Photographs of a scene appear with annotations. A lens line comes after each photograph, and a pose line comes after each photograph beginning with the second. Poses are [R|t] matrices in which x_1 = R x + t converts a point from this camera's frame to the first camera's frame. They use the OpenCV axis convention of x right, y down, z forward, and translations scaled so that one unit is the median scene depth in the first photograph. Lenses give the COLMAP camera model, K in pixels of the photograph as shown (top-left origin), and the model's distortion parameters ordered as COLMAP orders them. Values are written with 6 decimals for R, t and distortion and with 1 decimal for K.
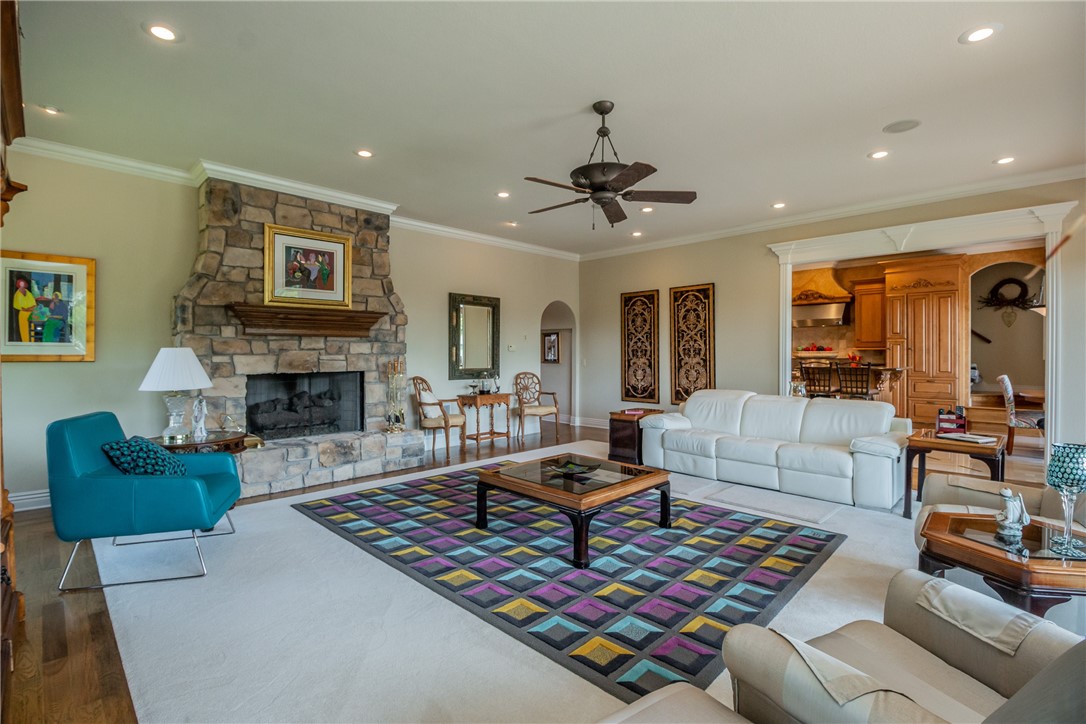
lens RADIAL K [[515.3, 0, 539.7], [0, 515.3, 356.0], [0, 0, 1]] dist [-0.014573, -0.004953]
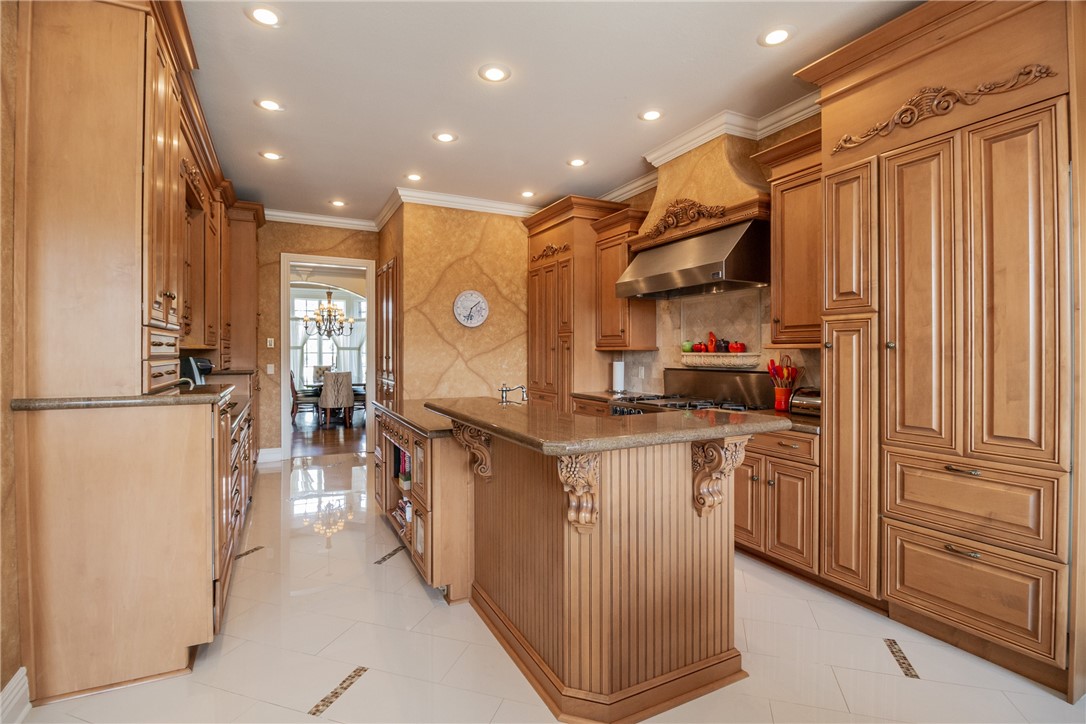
lens RADIAL K [[515.3, 0, 534.0], [0, 515.3, 356.3], [0, 0, 1]] dist [-0.014573, -0.004953]
pose [[0.943195, -0.010125, -0.332085, 0.619475], [0.013119, 0.999891, 0.006773, -0.012408], [0.331980, -0.010745, 0.943225, 0.652213]]
